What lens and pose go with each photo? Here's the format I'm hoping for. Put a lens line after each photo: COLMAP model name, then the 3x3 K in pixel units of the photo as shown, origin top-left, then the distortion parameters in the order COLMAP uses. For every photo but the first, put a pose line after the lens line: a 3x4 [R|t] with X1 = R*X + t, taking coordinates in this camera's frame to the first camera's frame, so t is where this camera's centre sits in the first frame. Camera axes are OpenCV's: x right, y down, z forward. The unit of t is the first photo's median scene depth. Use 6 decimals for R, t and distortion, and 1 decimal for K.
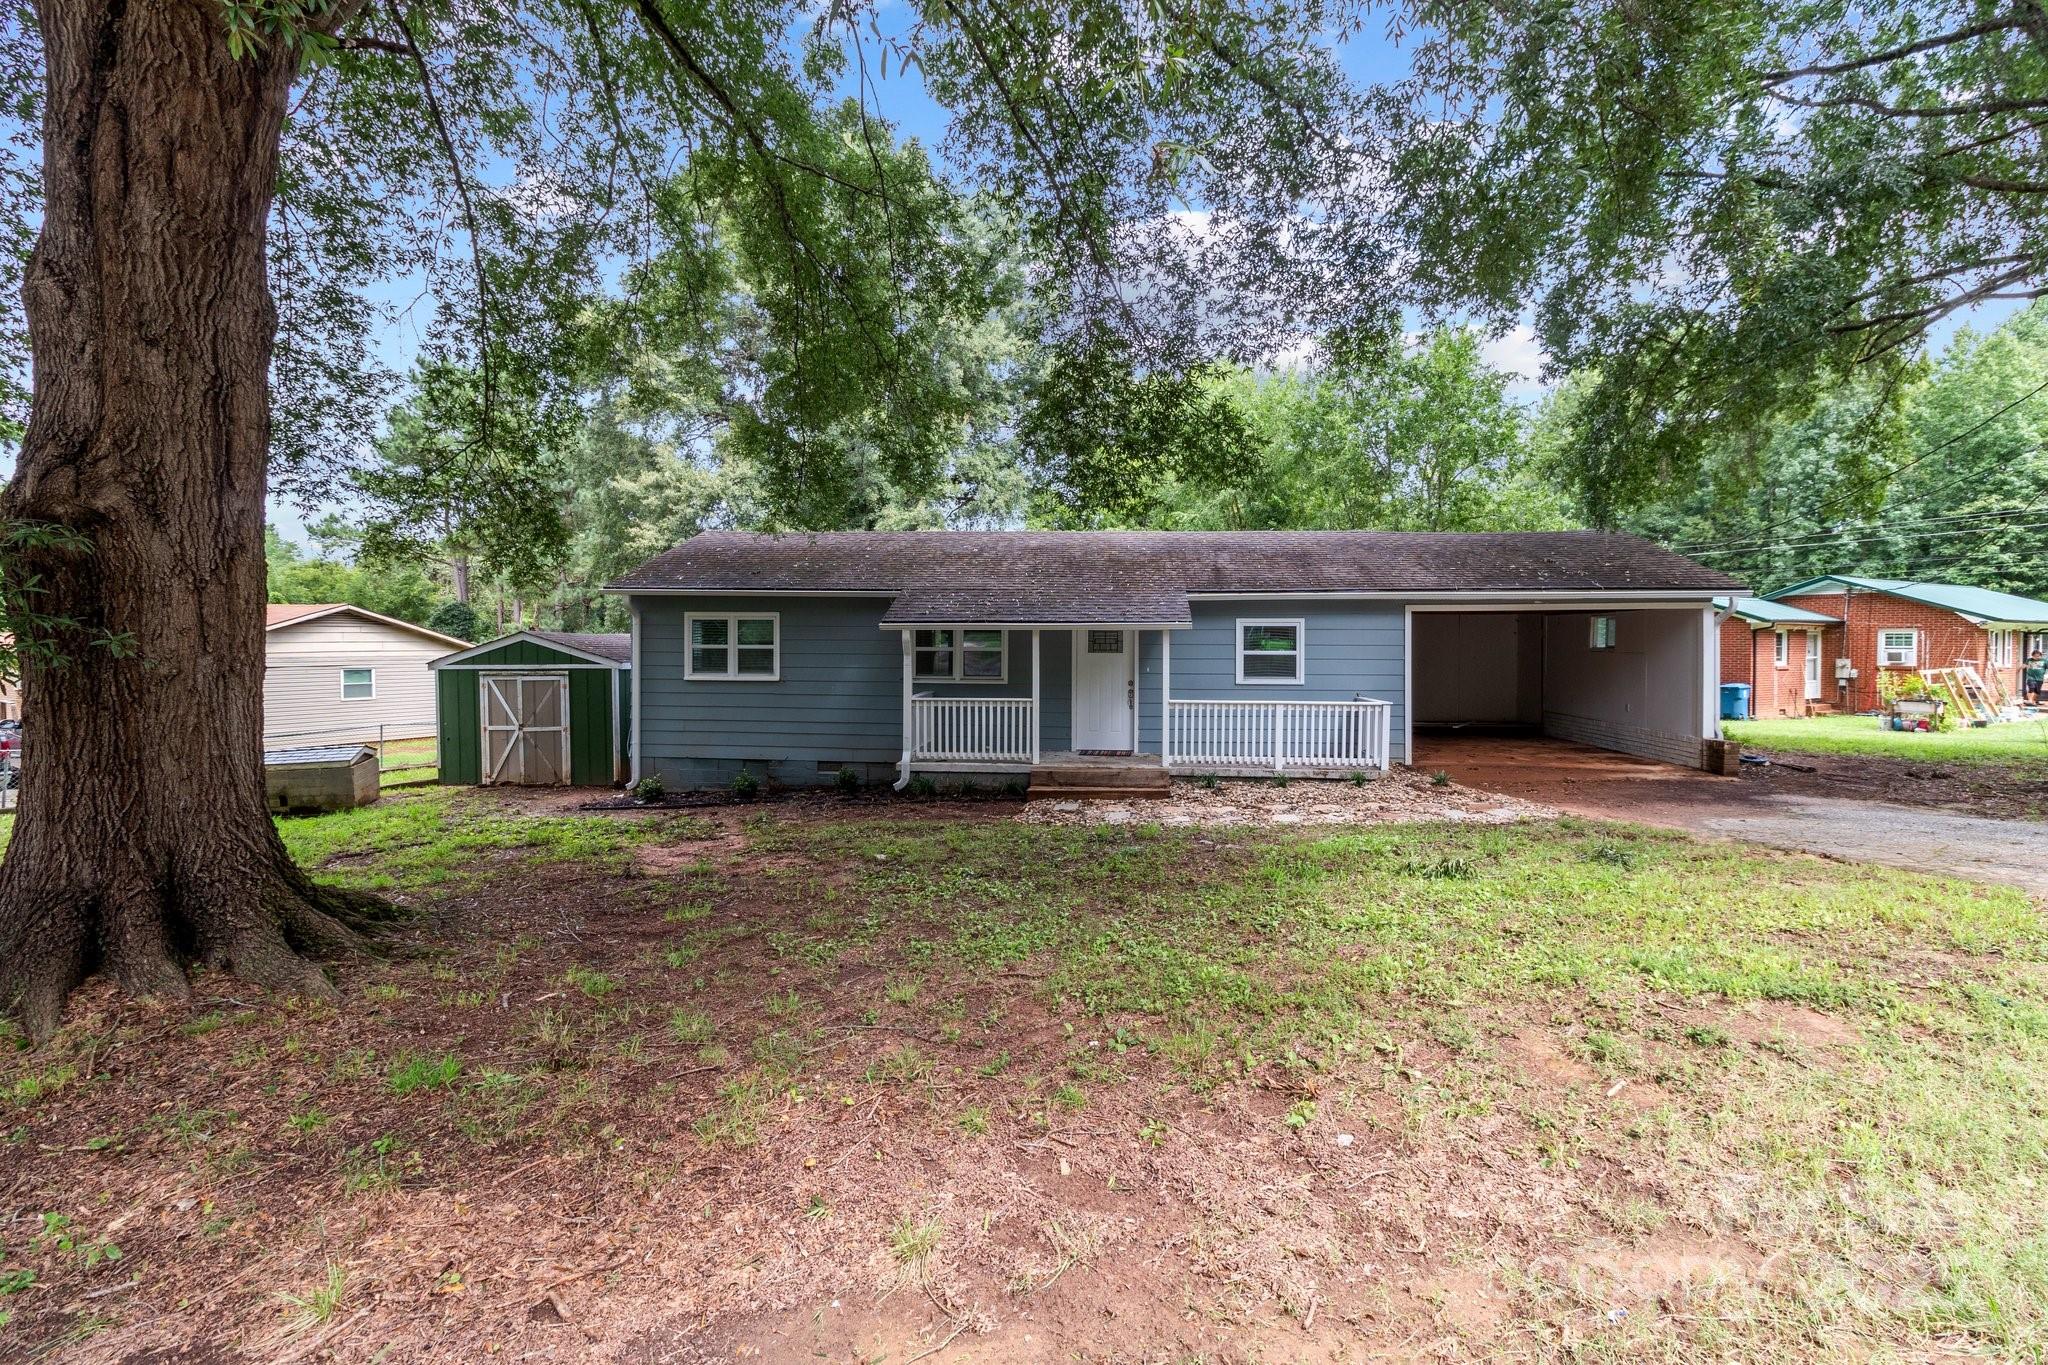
lens RADIAL K [[980.3, 0, 1024.6], [0, 980.3, 677.2], [0, 0, 1]] dist [-0.011023, -0.002037]
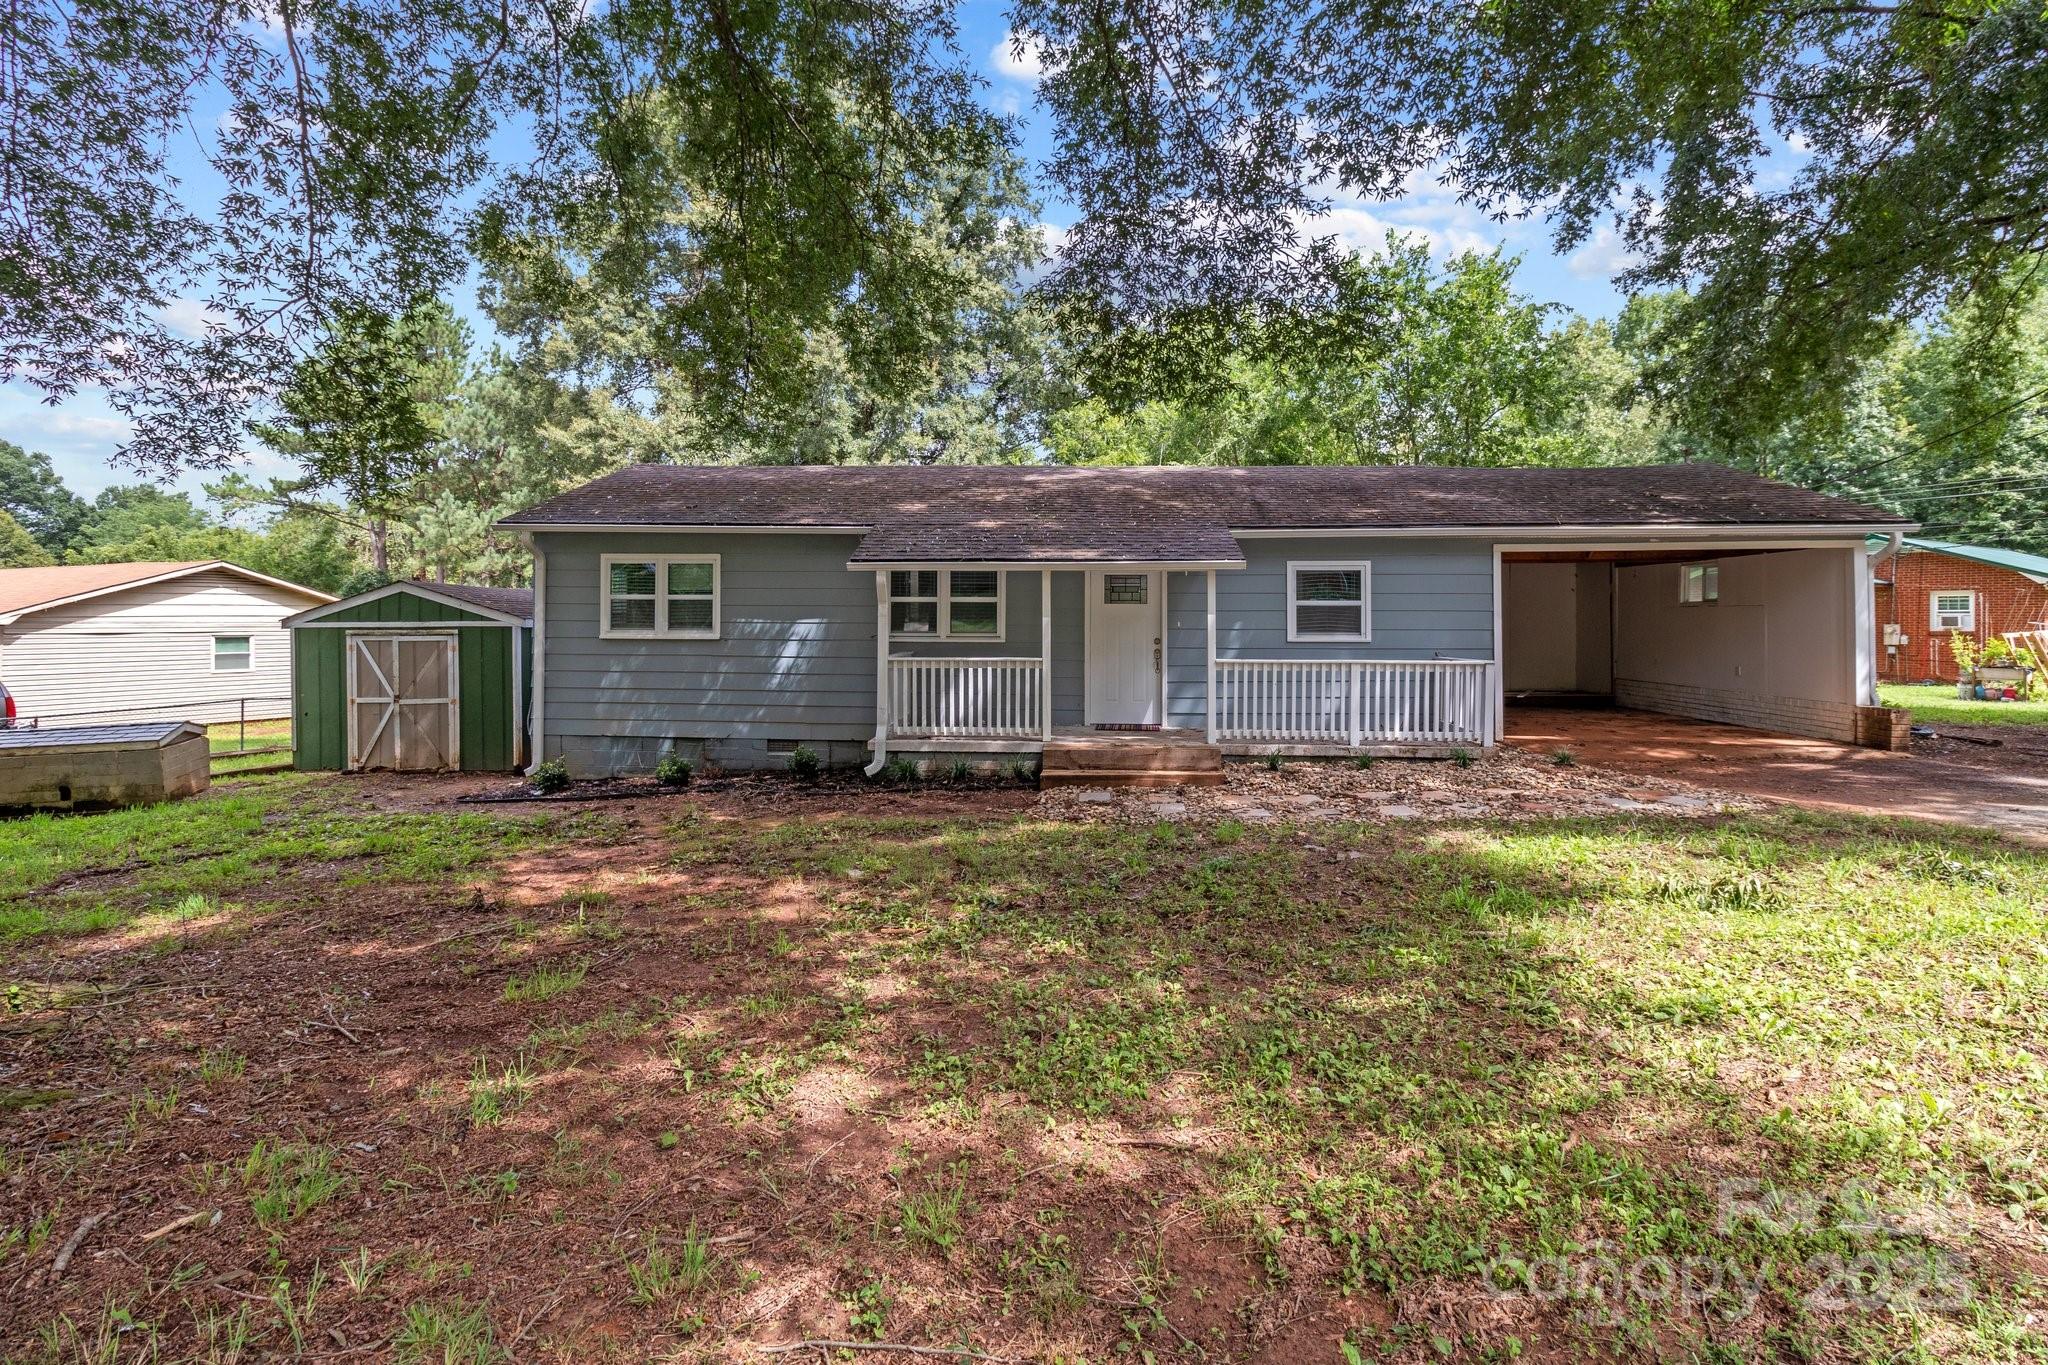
lens RADIAL K [[980.3, 0, 1018.4], [0, 980.3, 635.5], [0, 0, 1]] dist [-0.011023, -0.002037]
pose [[0.999271, -0.000816, 0.038160, -0.038338], [0.001688, 0.999738, -0.022832, 0.020296], [-0.038131, 0.022880, 0.999011, 0.198689]]
